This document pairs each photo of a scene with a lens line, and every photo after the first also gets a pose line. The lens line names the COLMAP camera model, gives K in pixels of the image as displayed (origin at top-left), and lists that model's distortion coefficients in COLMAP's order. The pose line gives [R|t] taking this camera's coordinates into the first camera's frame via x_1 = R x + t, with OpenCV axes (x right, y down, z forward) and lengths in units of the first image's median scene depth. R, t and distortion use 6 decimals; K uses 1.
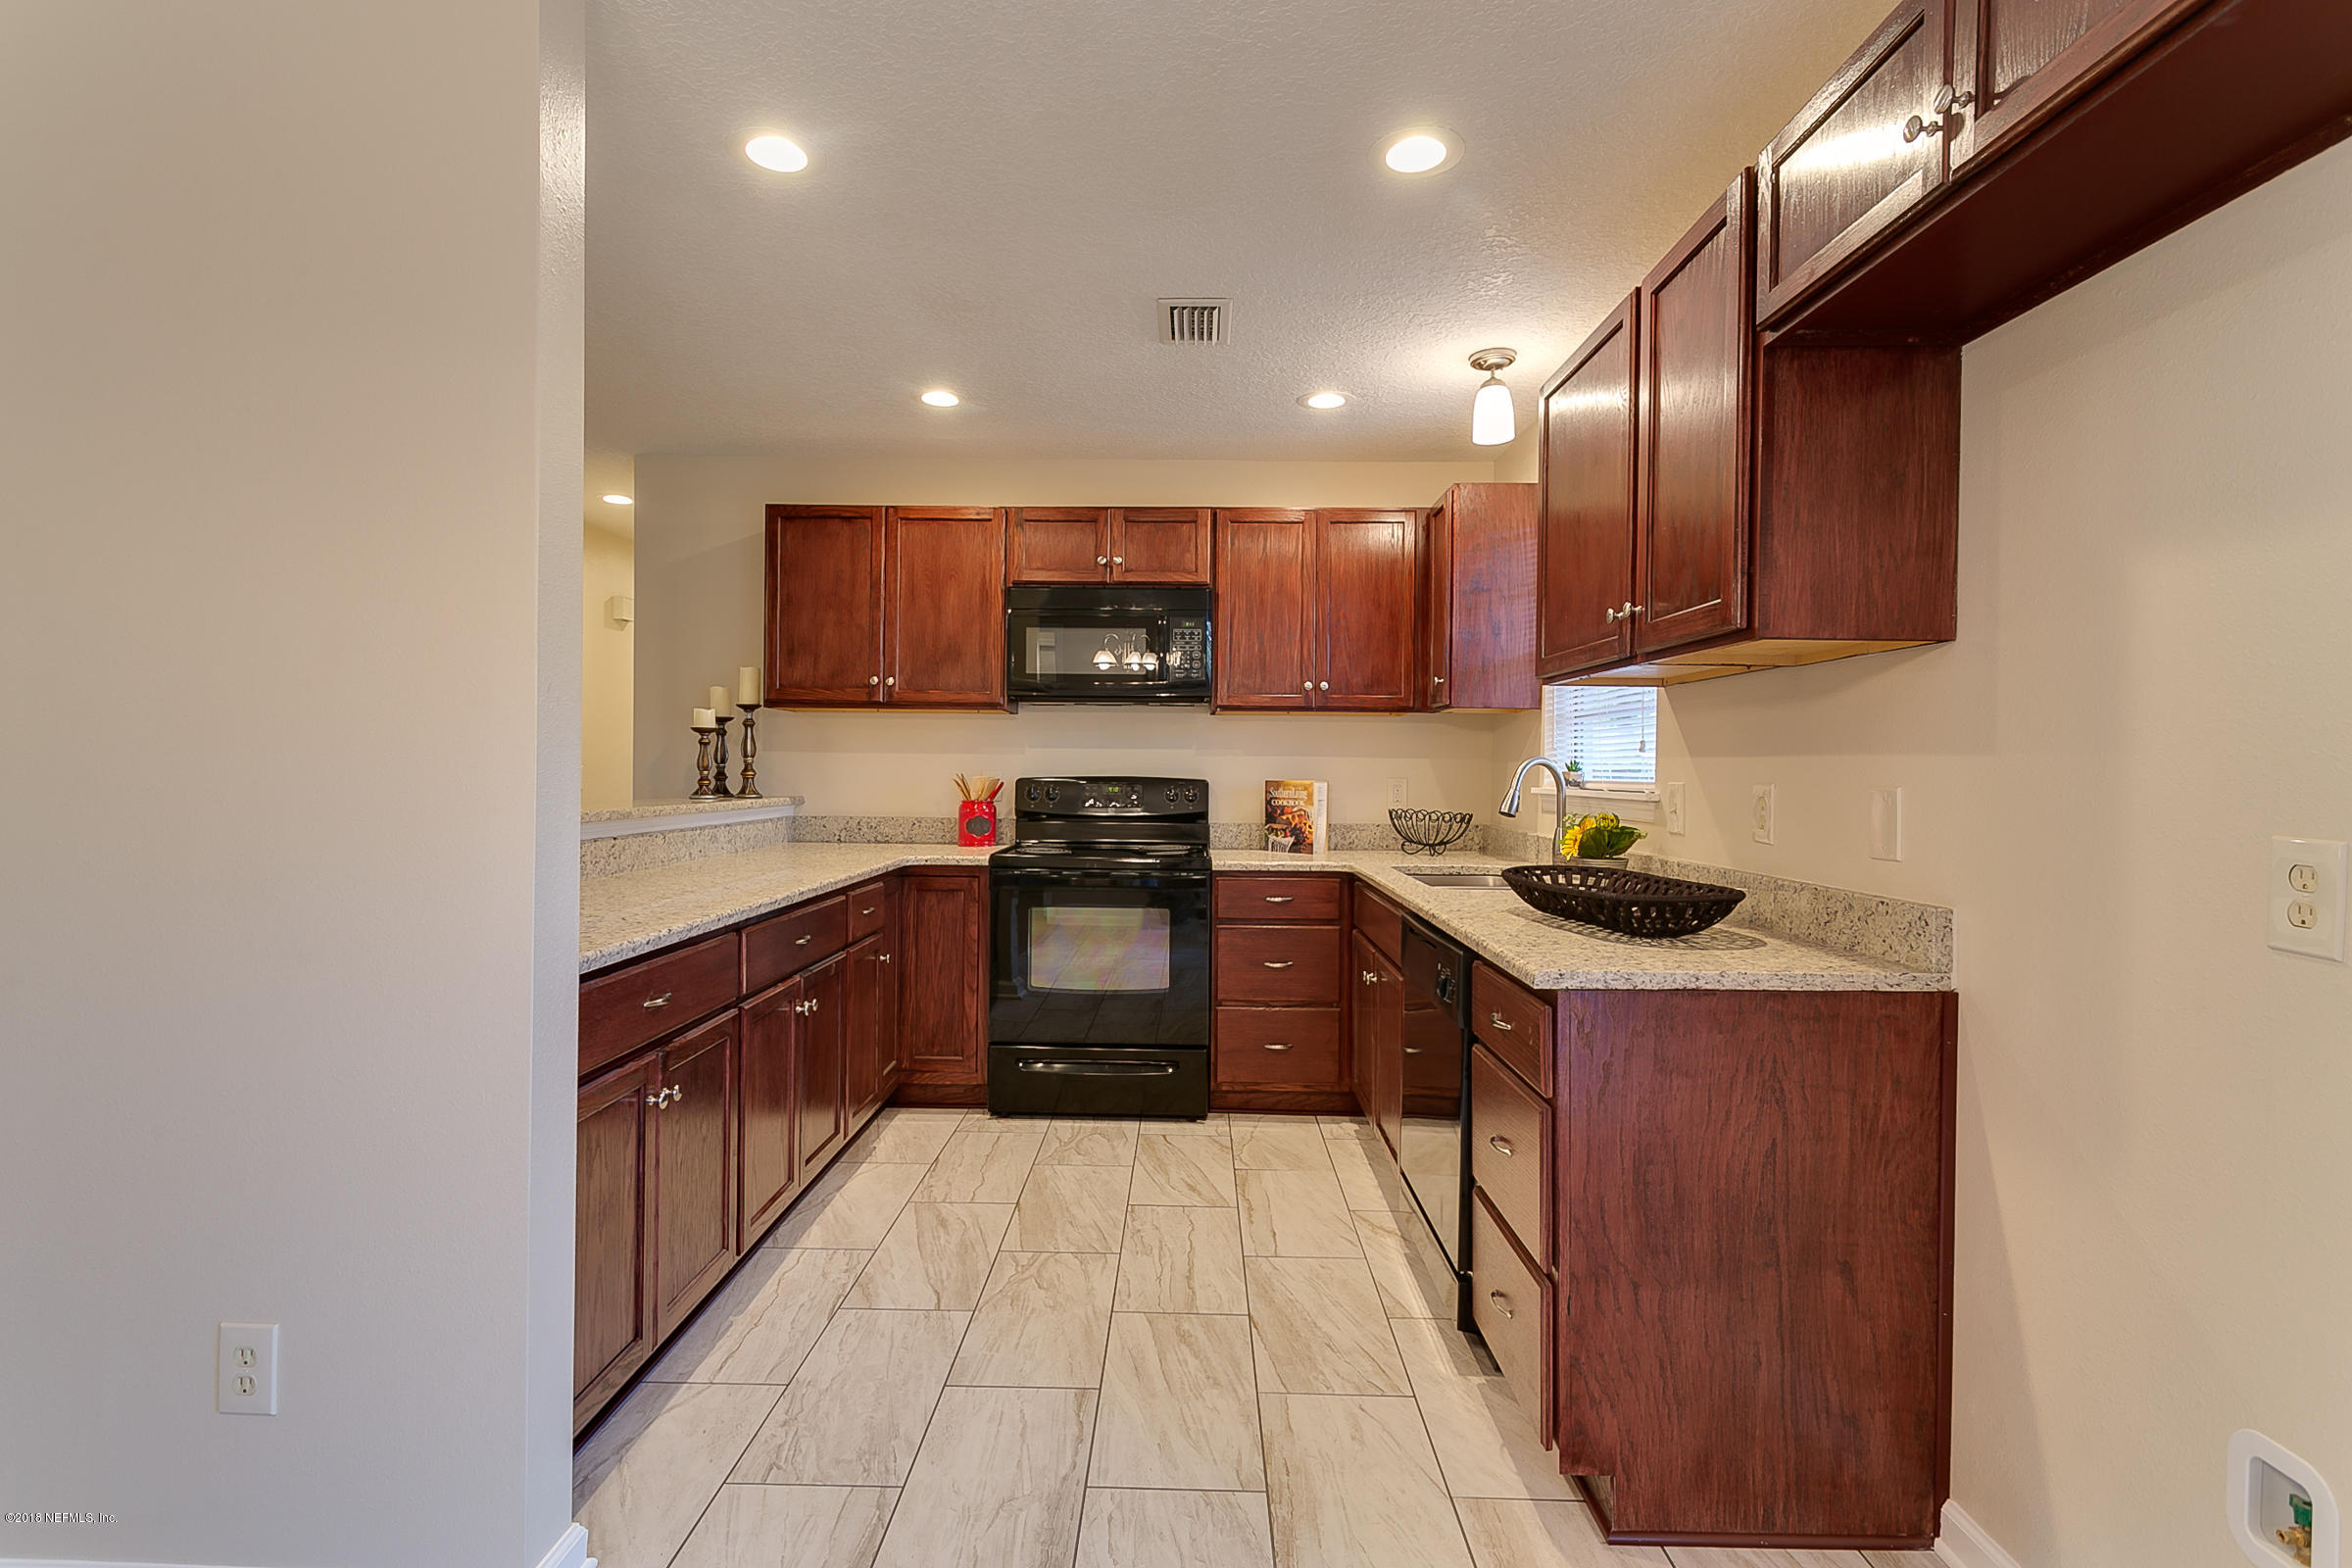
lens RADIAL K [[1185.0, 0, 1169.6], [0, 1185.0, 774.9], [0, 0, 1]] dist [0.000942, 0.000122]
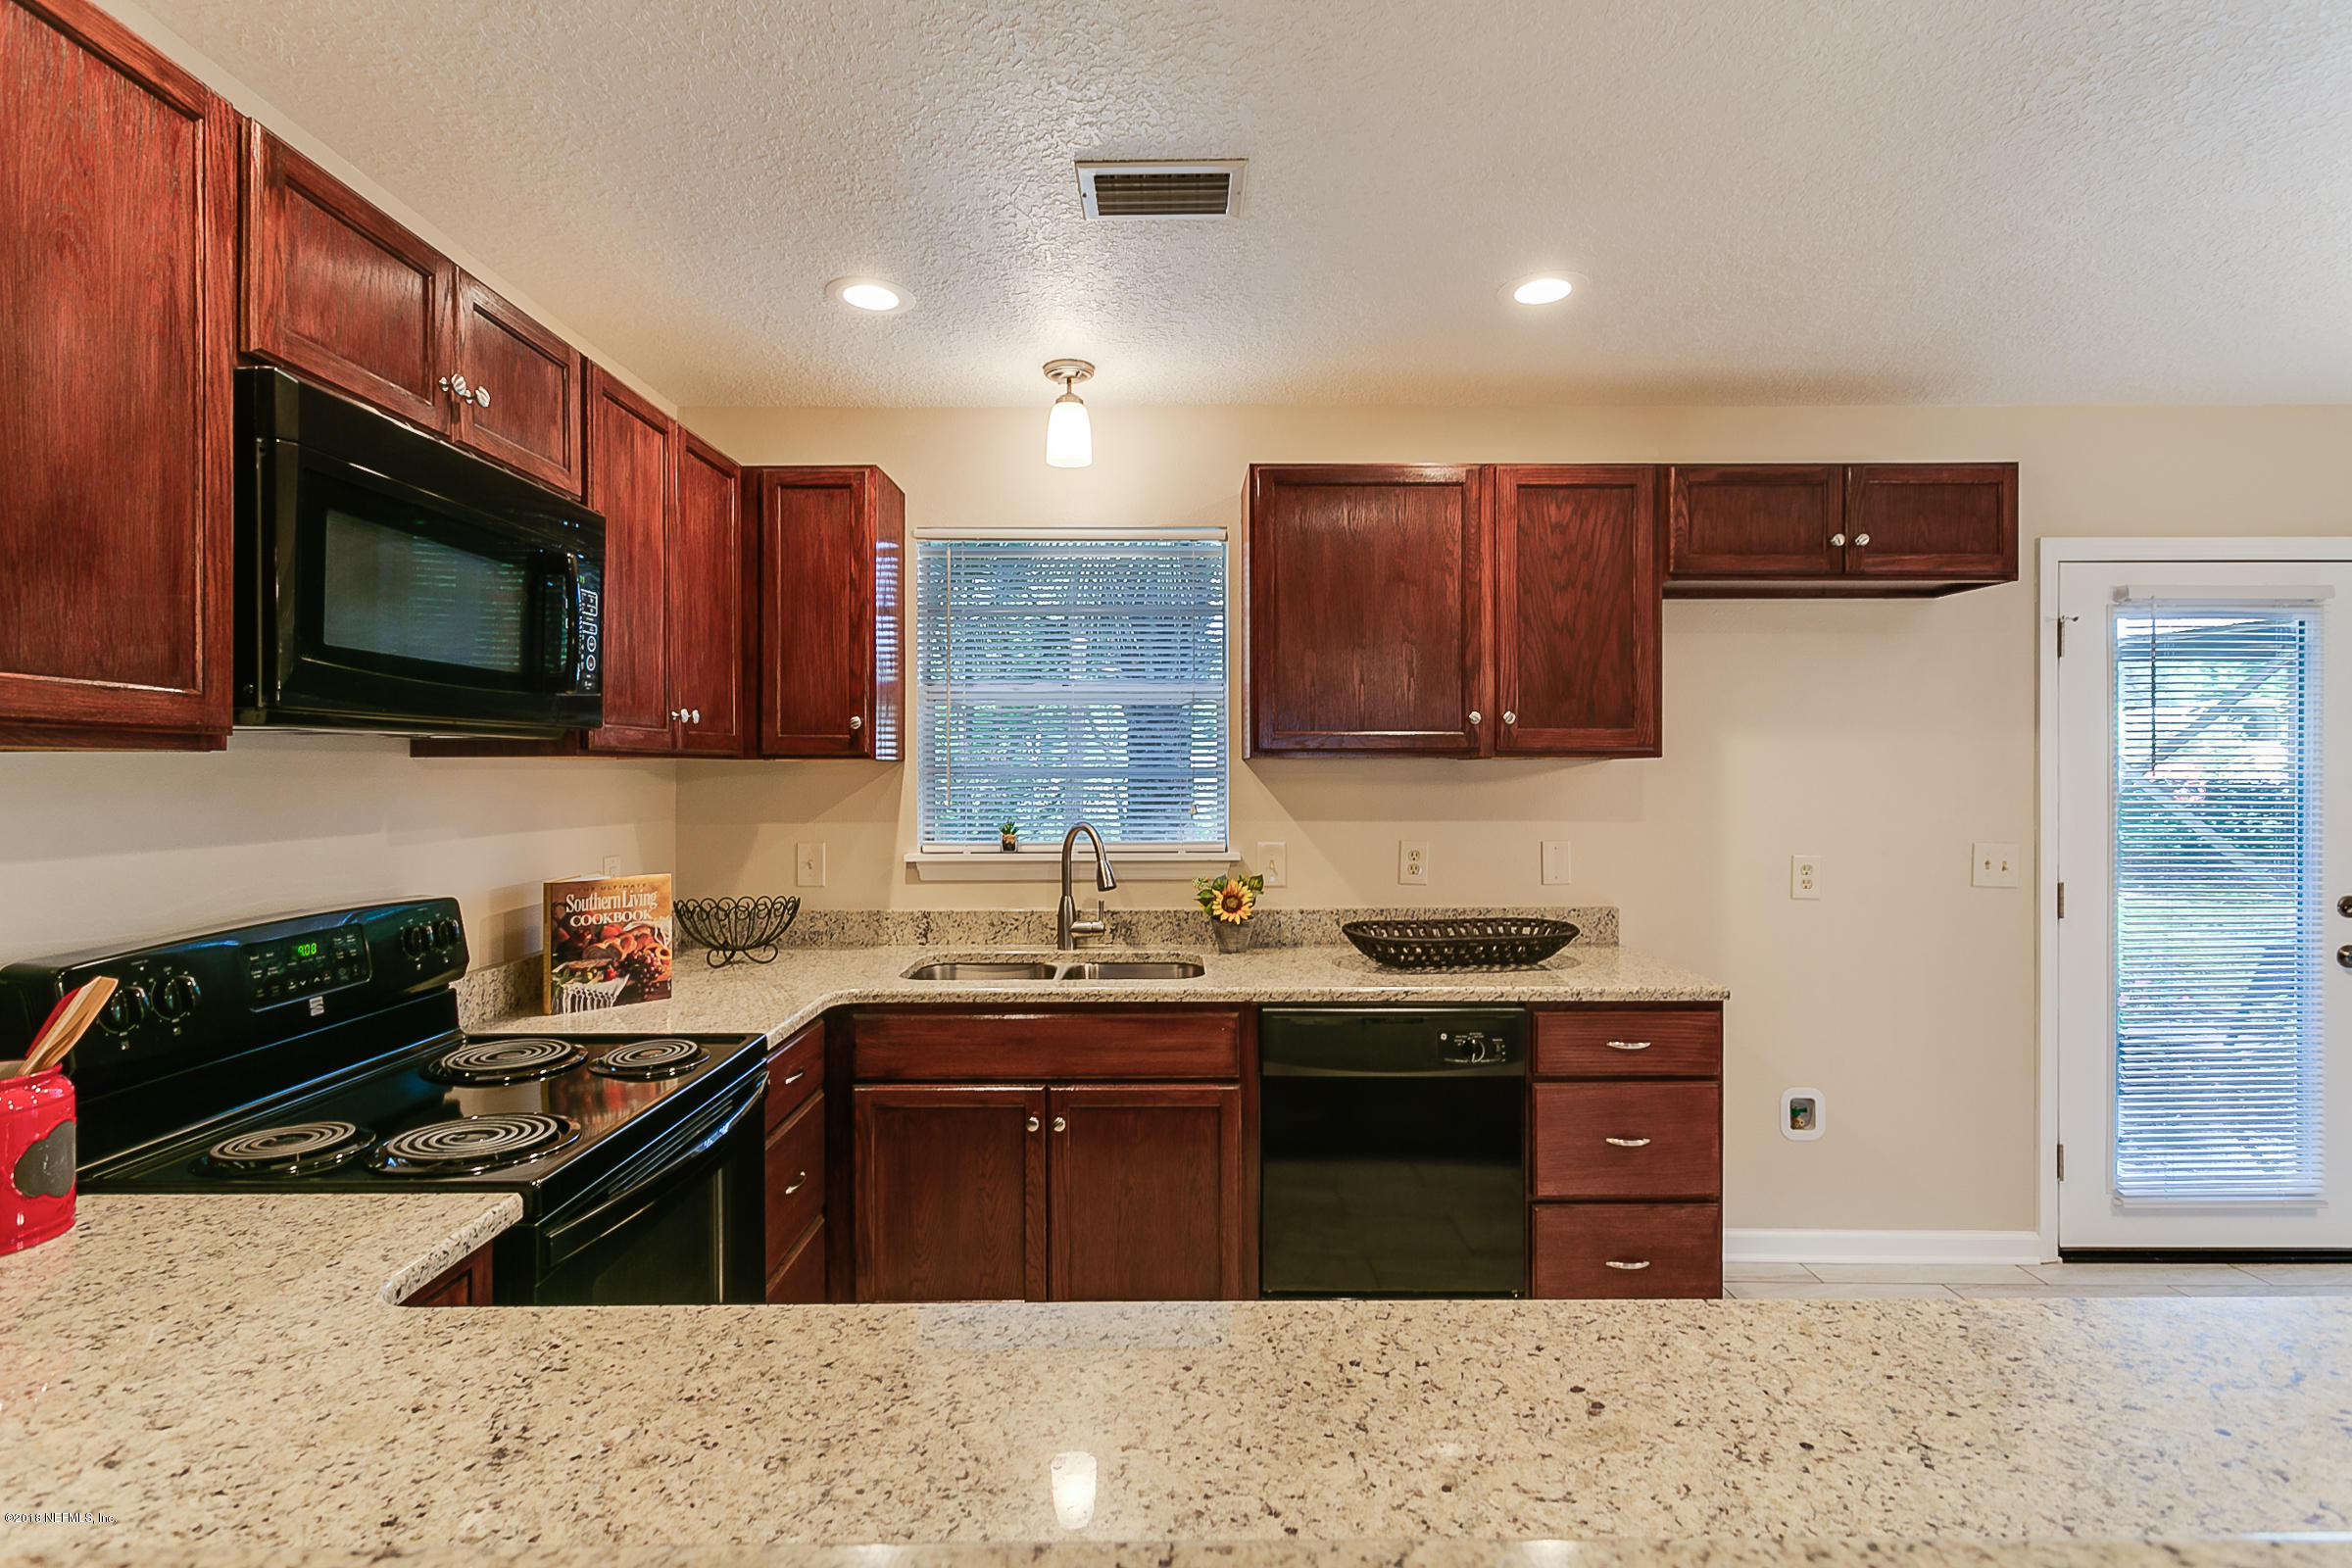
lens RADIAL K [[1073.7, 0, 1170.1], [0, 1073.7, 753.1], [0, 0, 1]] dist [0.001317, 0.000151]
pose [[-0.011402, 0.003936, 0.999927, -0.521612], [0.006972, 0.999968, -0.003856, -0.064372], [-0.999911, 0.006928, -0.011430, 0.936312]]
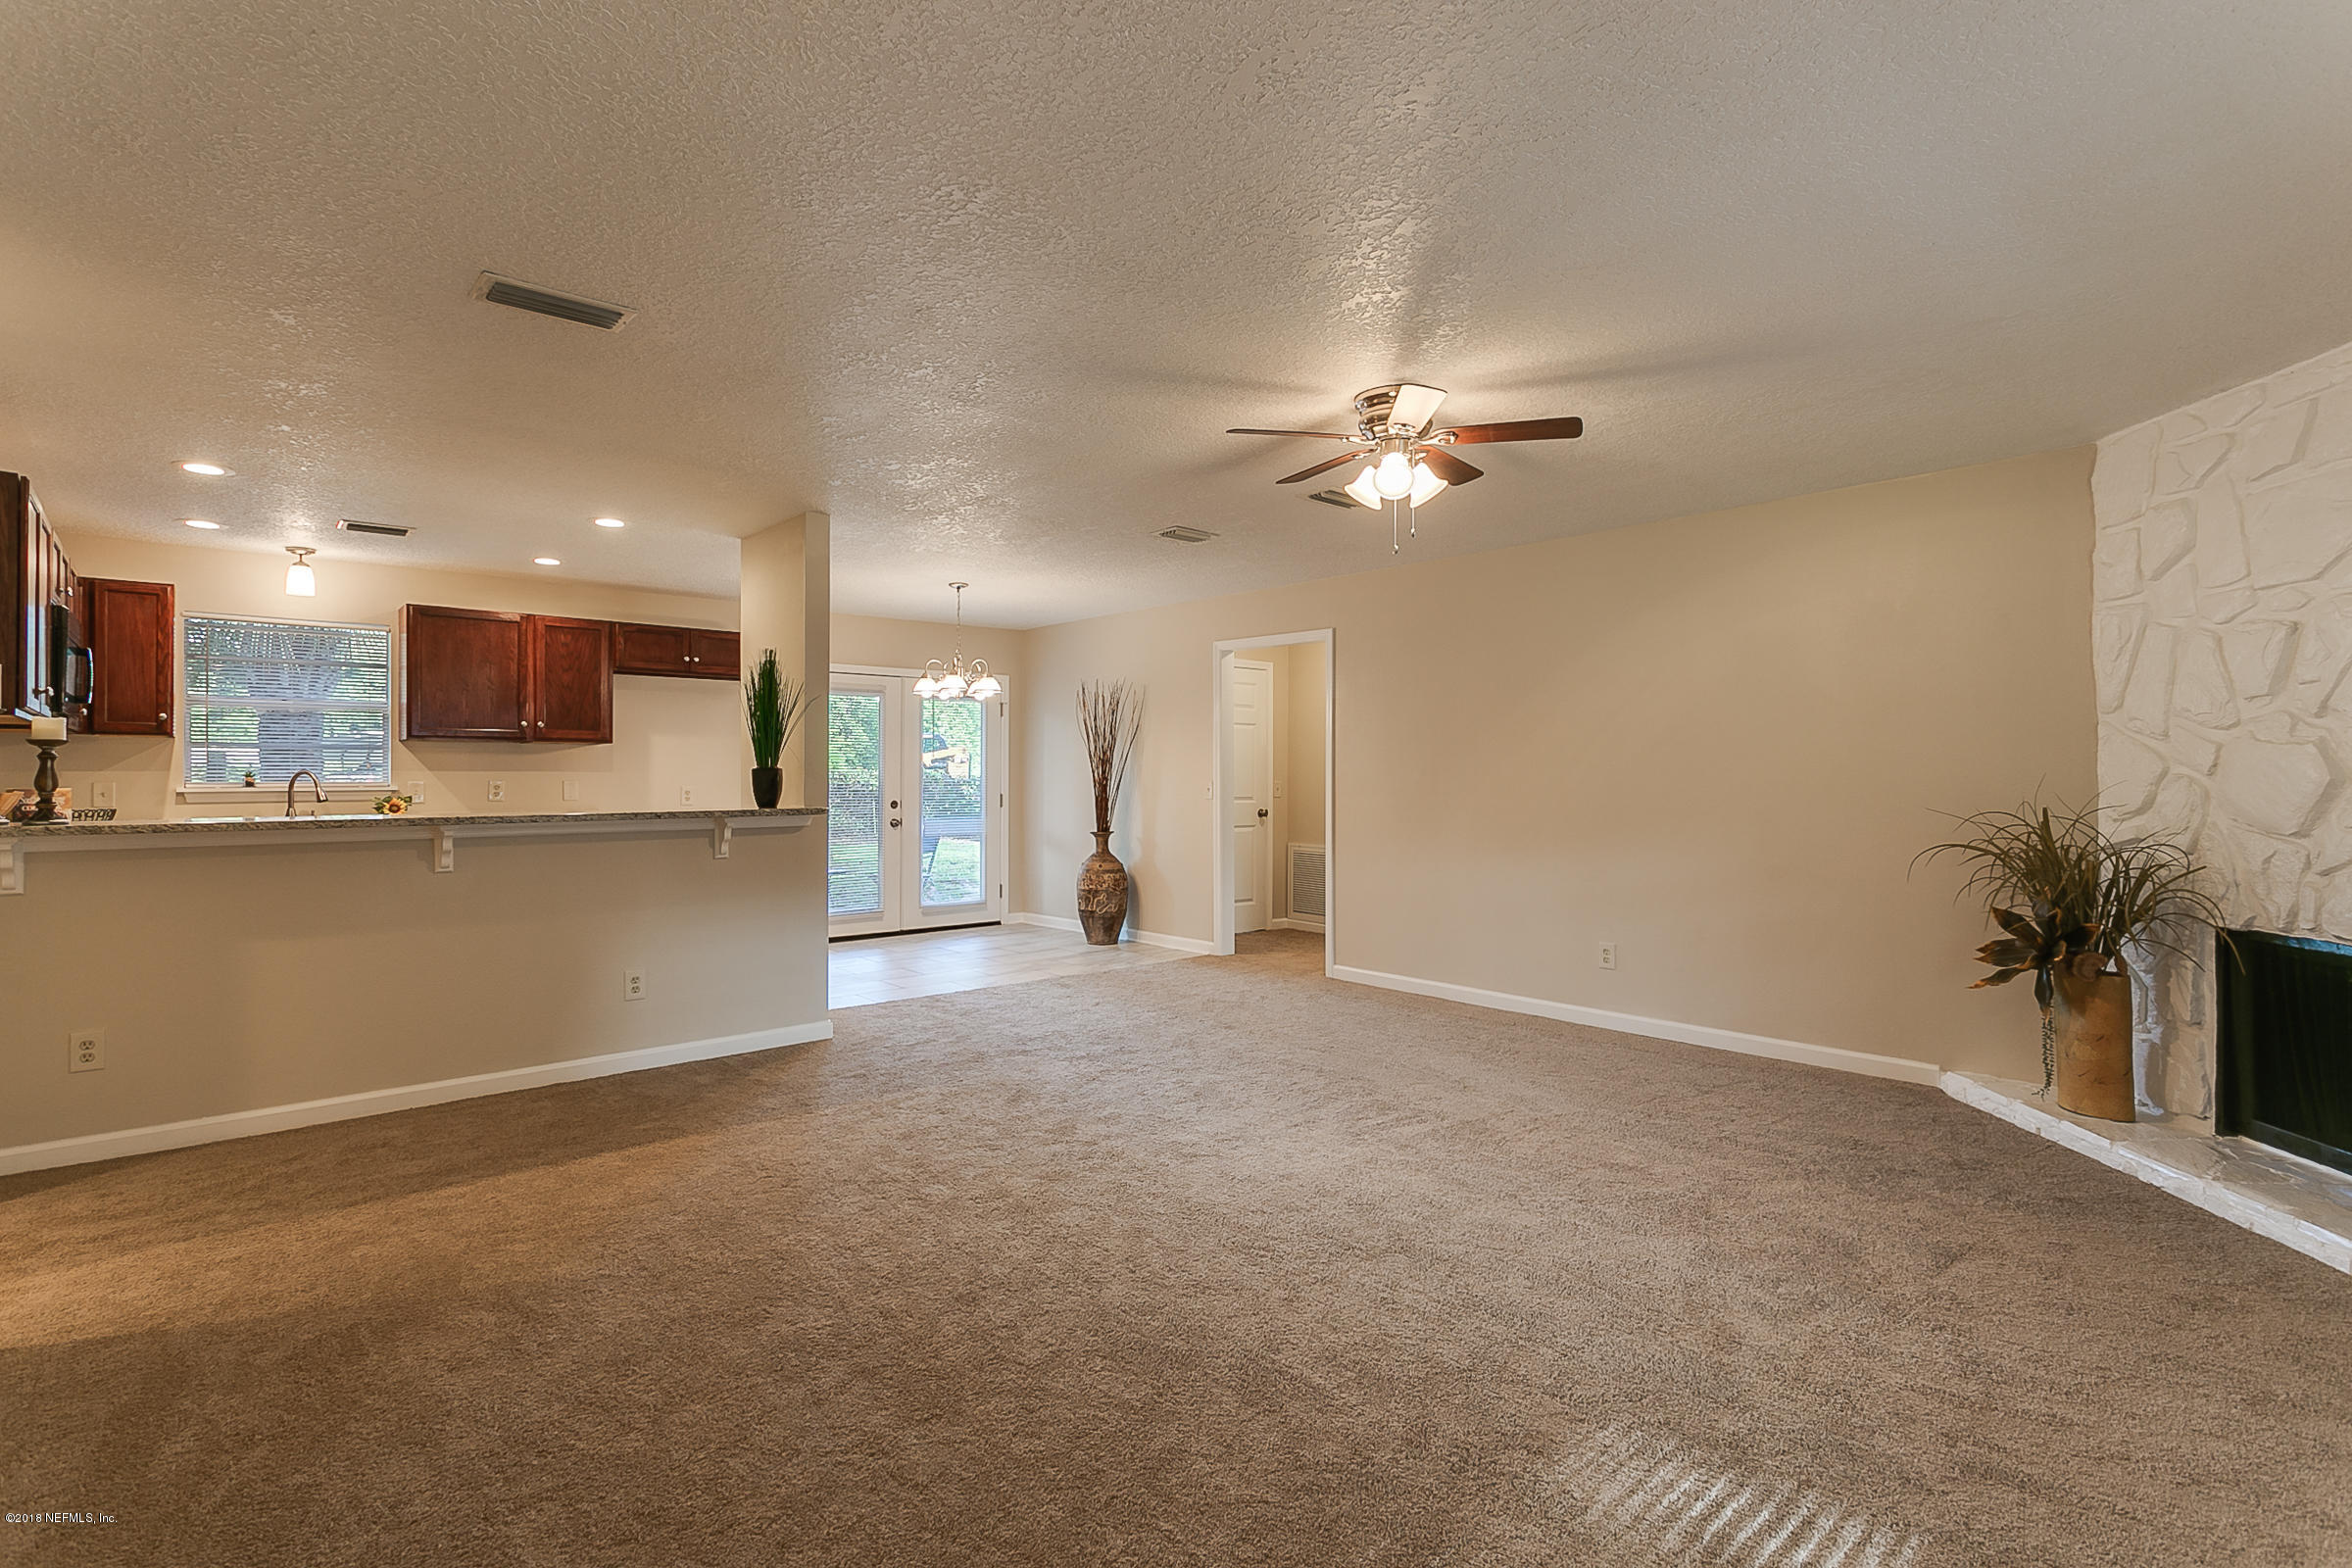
lens RADIAL K [[1117.3, 0, 1174.9], [0, 1117.3, 773.4], [0, 0, 1]] dist [0.001108, 0.000093]
pose [[-0.669442, -0.005975, 0.742840, -1.927620], [-0.001759, 0.999978, 0.006458, -0.021117], [-0.742862, 0.003016, -0.669438, 1.160019]]
